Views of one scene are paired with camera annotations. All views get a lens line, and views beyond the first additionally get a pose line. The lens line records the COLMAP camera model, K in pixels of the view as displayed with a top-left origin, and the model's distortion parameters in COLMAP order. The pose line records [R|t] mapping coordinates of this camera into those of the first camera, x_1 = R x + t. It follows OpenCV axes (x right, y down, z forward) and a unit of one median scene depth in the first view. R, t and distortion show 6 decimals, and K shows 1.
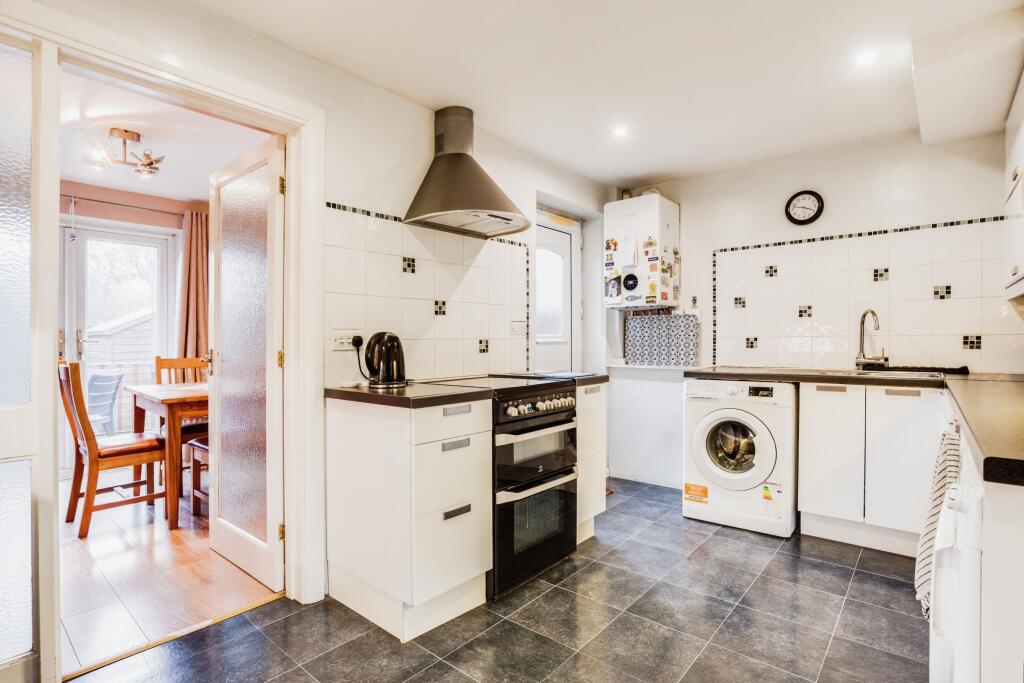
lens RADIAL K [[499.9, 0, 515.5], [0, 499.9, 342.9], [0, 0, 1]] dist [-0.005140, 0.002014]
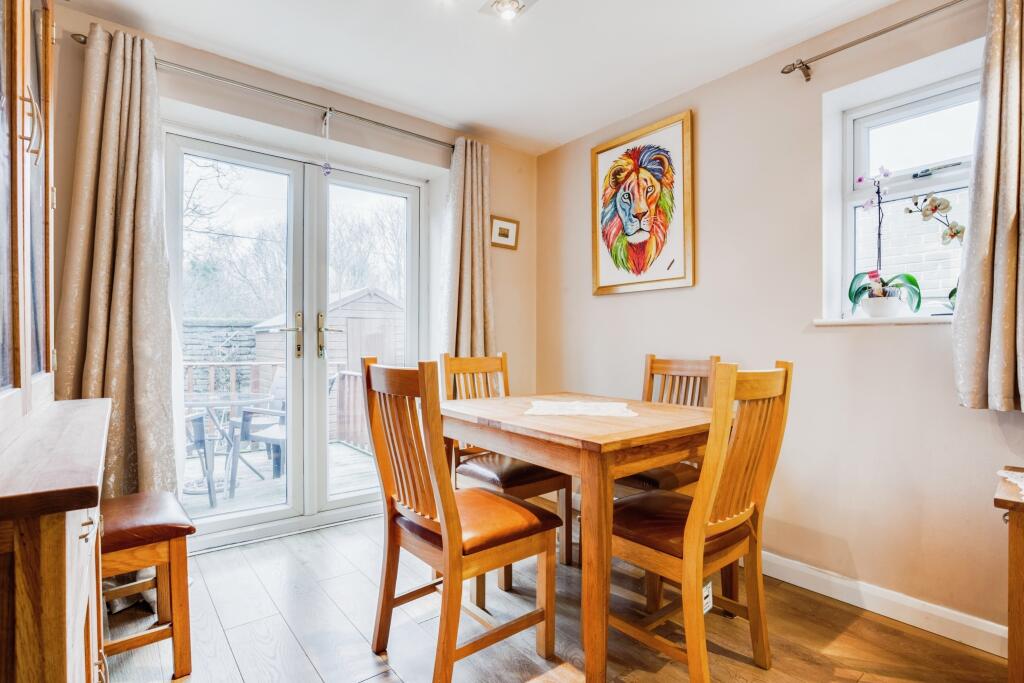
lens RADIAL K [[499.9, 0, 508.8], [0, 499.9, 348.3], [0, 0, 1]] dist [-0.005140, 0.002014]
pose [[0.984849, 0.014527, -0.172805, -0.336646], [-0.015032, 0.999886, -0.001614, 0.012900], [0.172762, 0.004187, 0.984955, 0.248292]]
